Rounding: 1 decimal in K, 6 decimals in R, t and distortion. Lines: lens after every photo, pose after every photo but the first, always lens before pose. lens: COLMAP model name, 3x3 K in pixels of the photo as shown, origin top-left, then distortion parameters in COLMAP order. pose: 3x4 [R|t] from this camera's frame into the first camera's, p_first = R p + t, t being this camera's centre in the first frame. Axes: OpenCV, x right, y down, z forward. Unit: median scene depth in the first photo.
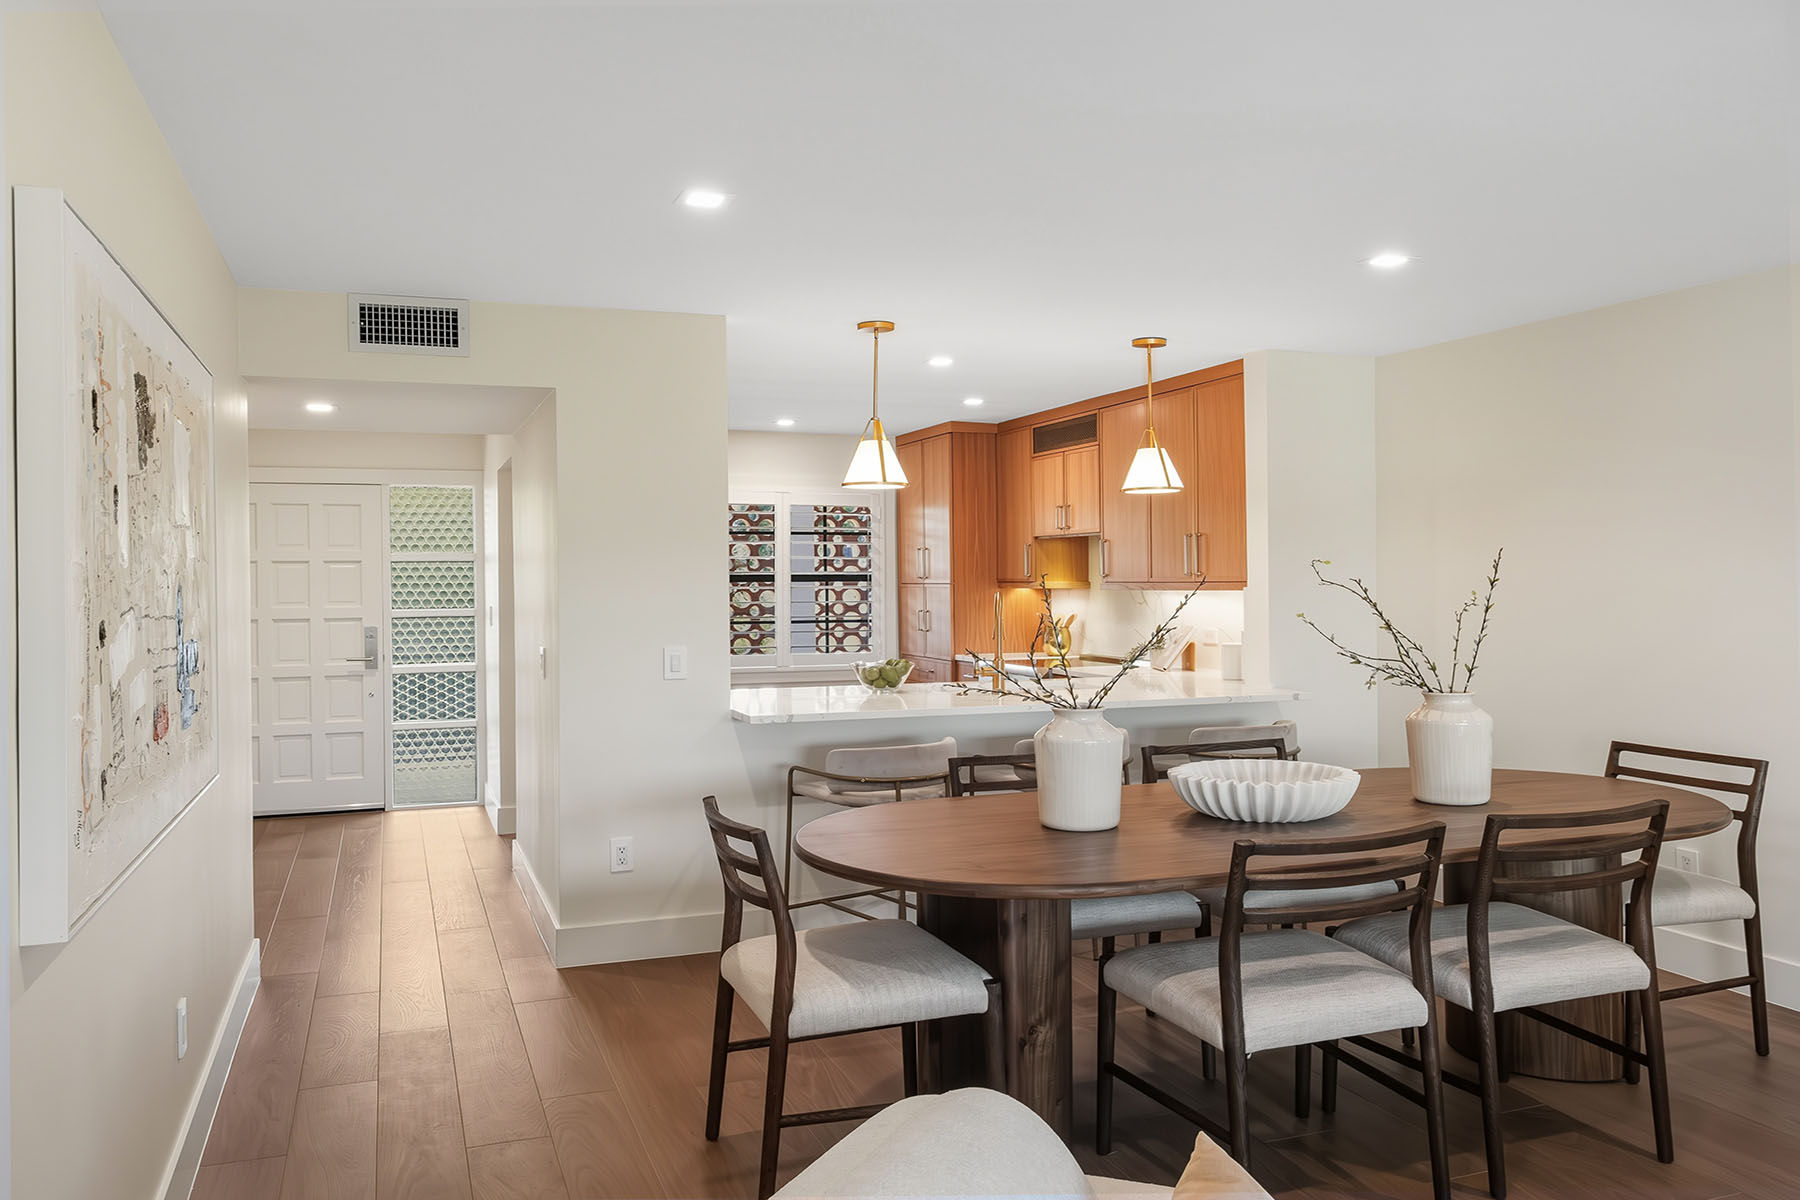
lens RADIAL K [[1362.6, 0, 896.2], [0, 1362.6, 591.8], [0, 0, 1]] dist [0.010917, 0.003690]
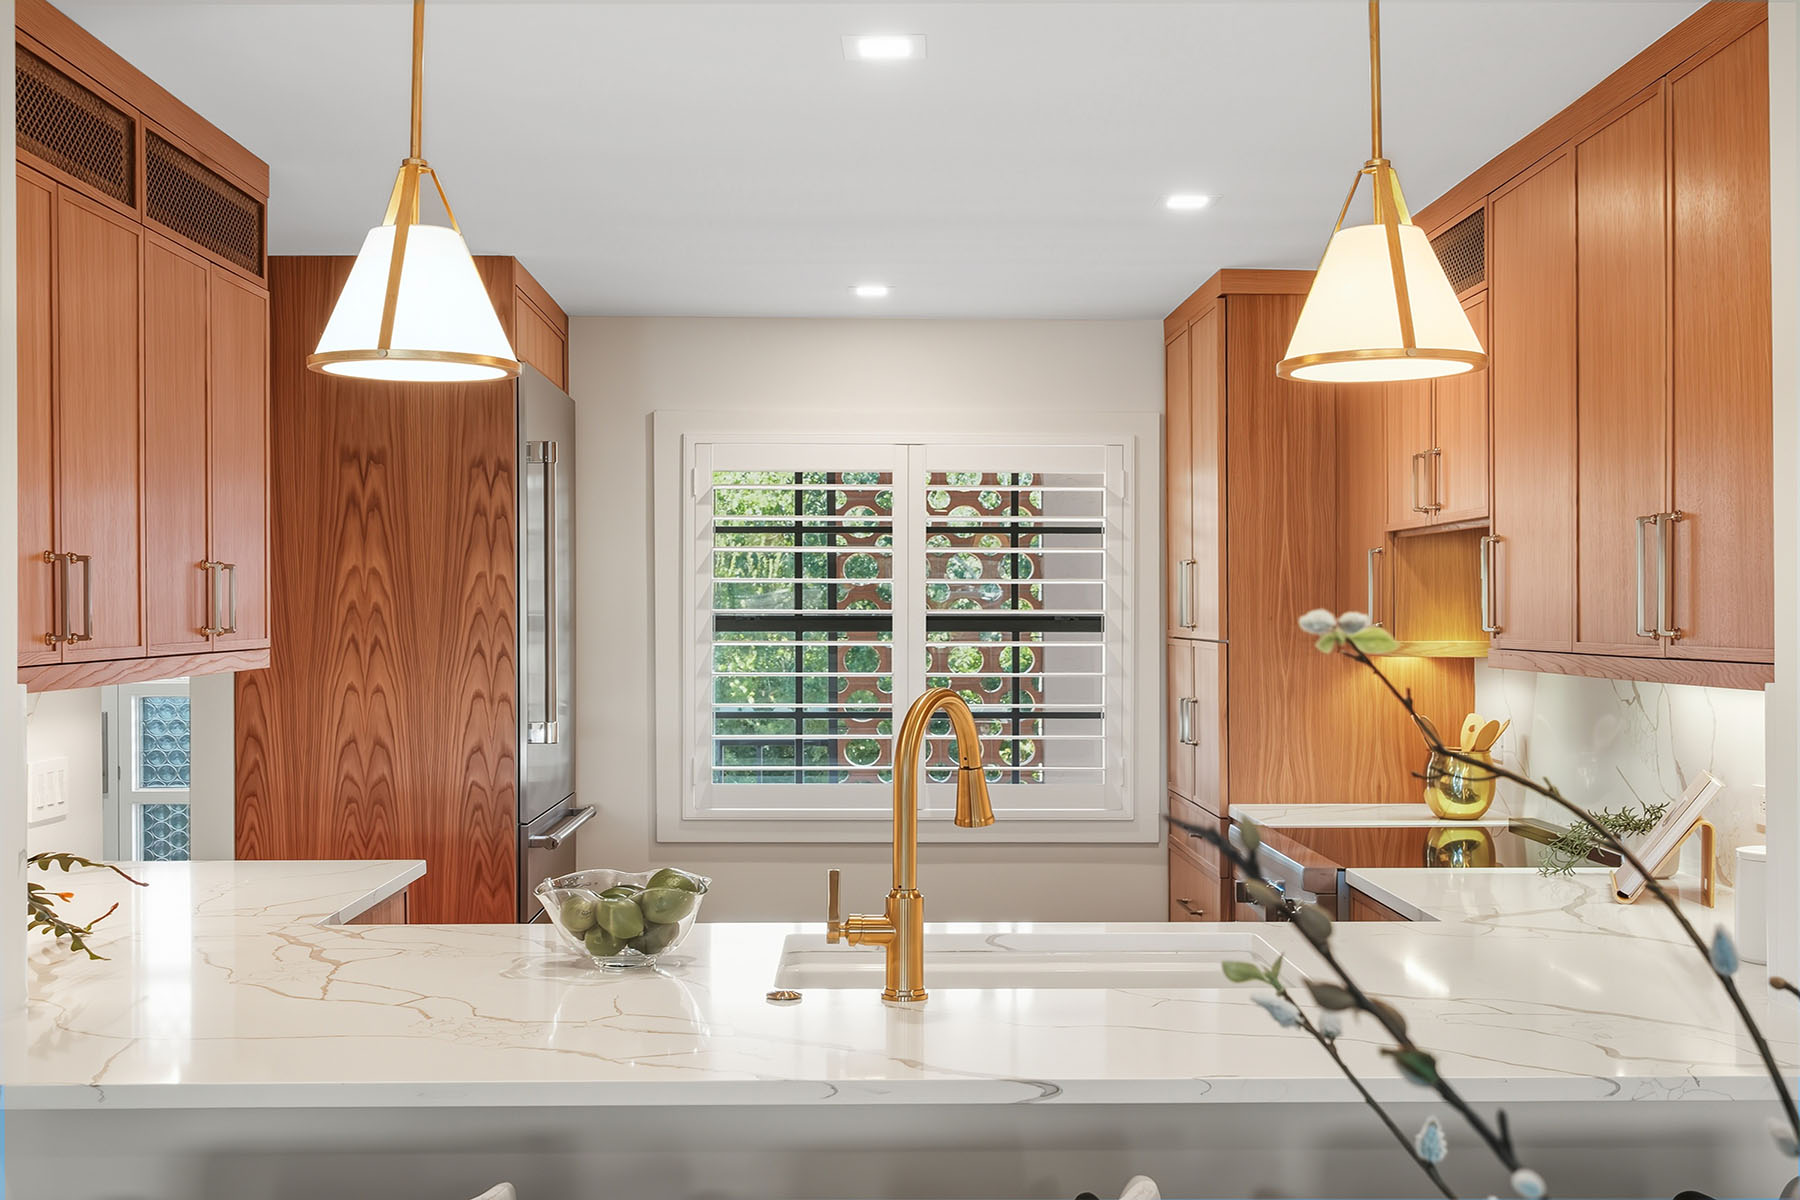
lens RADIAL K [[1995.5, 0, 900.0], [0, 1995.5, 600.0], [0, 0, 1]] dist [0.002873, 0.006381]
pose [[0.943101, 0.004260, -0.332479, 0.223868], [-0.008673, 0.999893, -0.011788, -0.015407], [0.332393, 0.014001, 0.943037, 0.519458]]
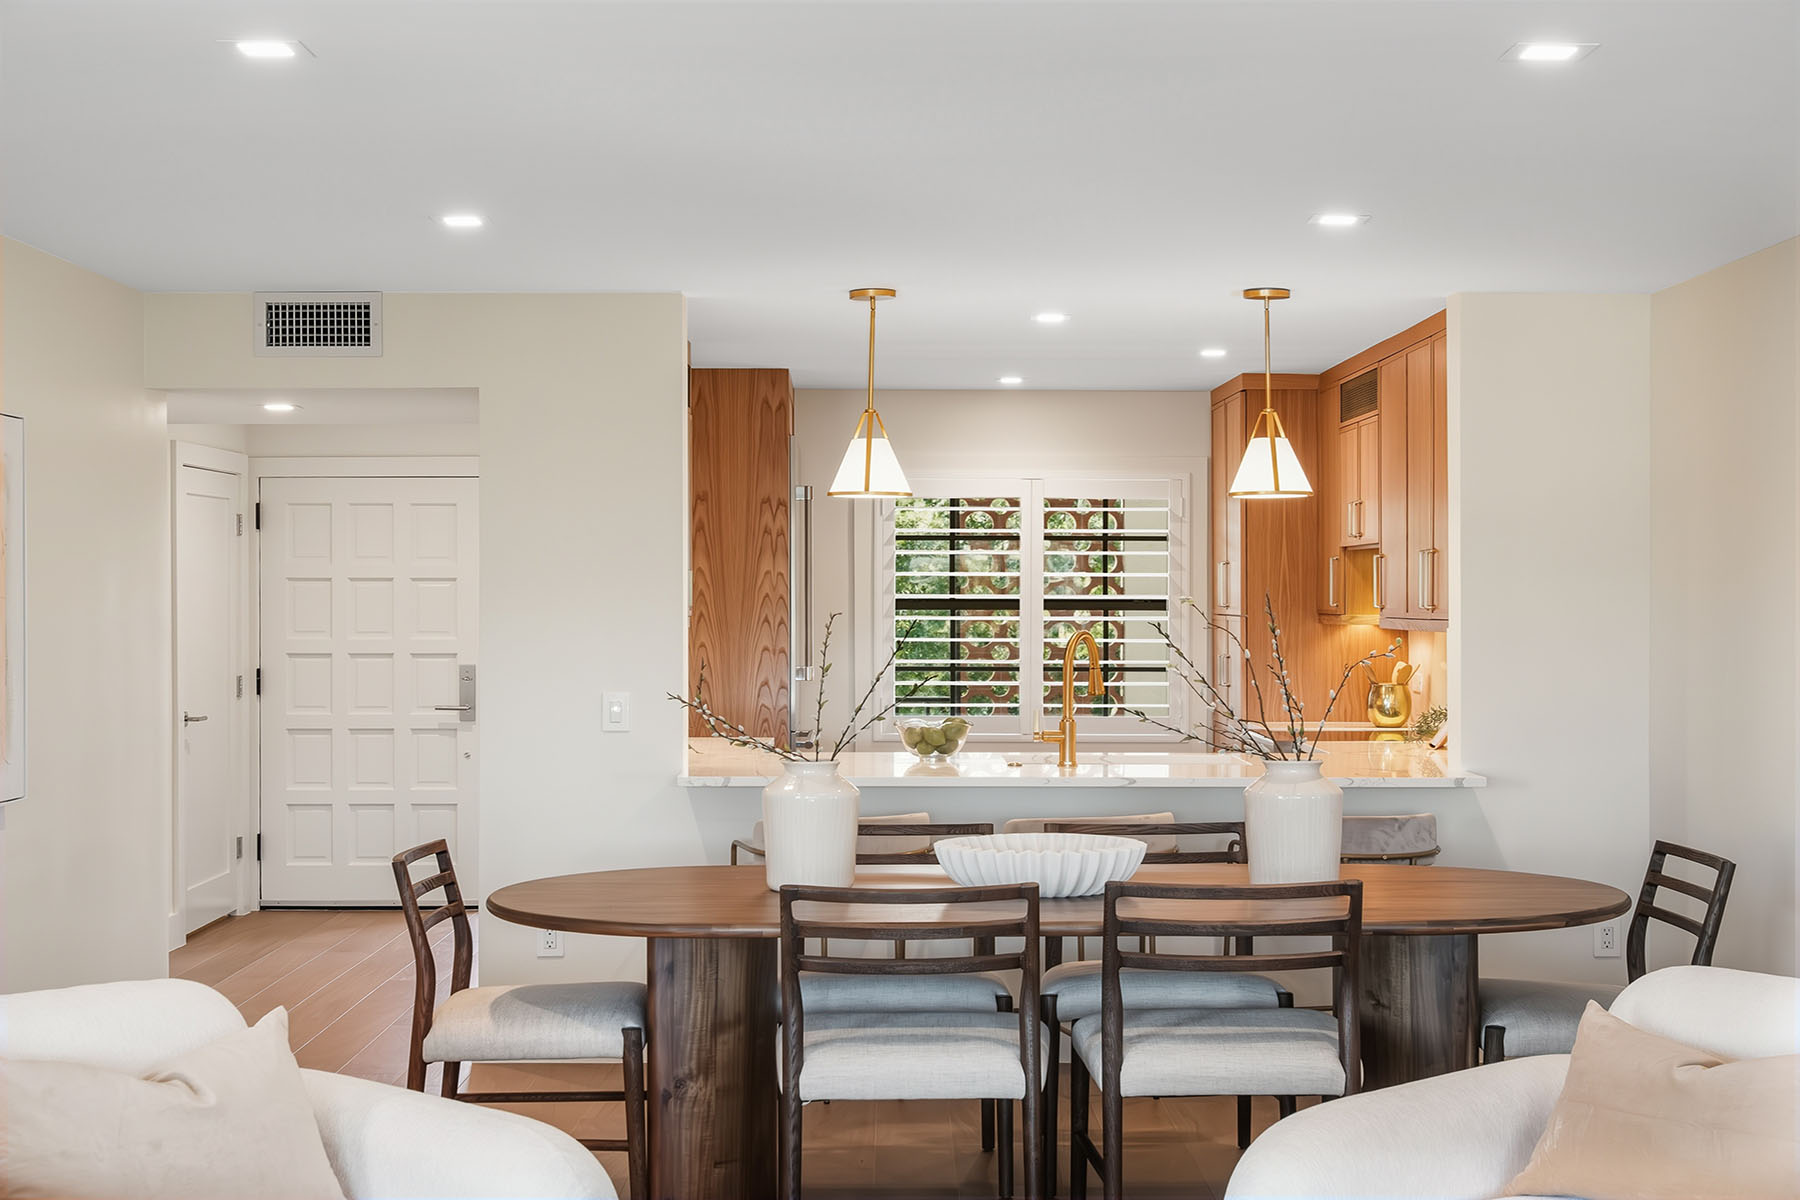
lens RADIAL K [[2580.4, 0, 901.8], [0, 2580.4, 605.2], [0, 0, 1]] dist [0.020359, -0.014302]
pose [[0.939146, 0.009535, -0.343386, 0.456536], [-0.010886, 0.999939, -0.002006, -0.009744], [0.343346, 0.005622, 0.939192, -0.353643]]
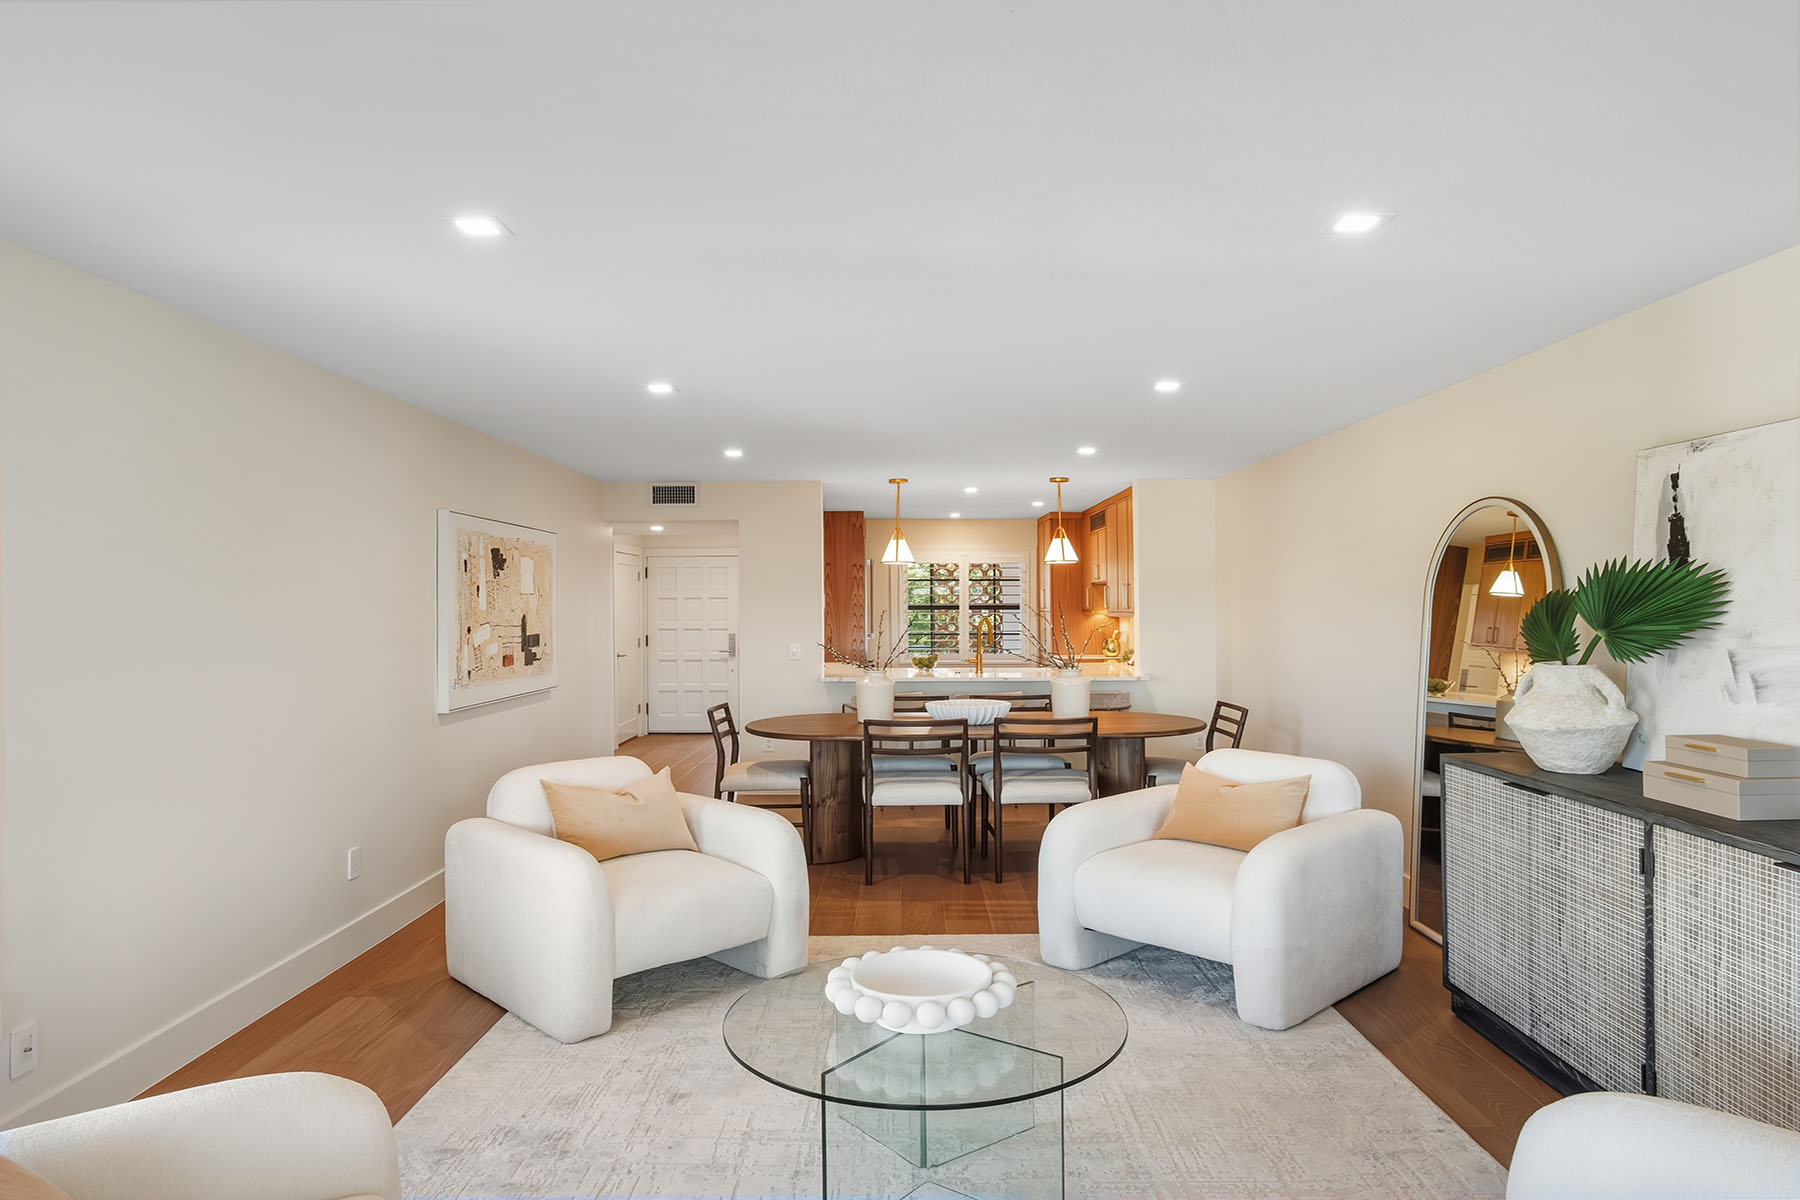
lens RADIAL K [[1085.5, 0, 900.0], [0, 1085.5, 600.0], [0, 0, 1]] dist [-0.007462, -0.000315]
pose [[0.936187, 0.001695, -0.351497, 0.468829], [-0.005636, 0.999932, -0.010189, -0.007834], [0.351456, 0.011520, 0.936134, -0.393840]]
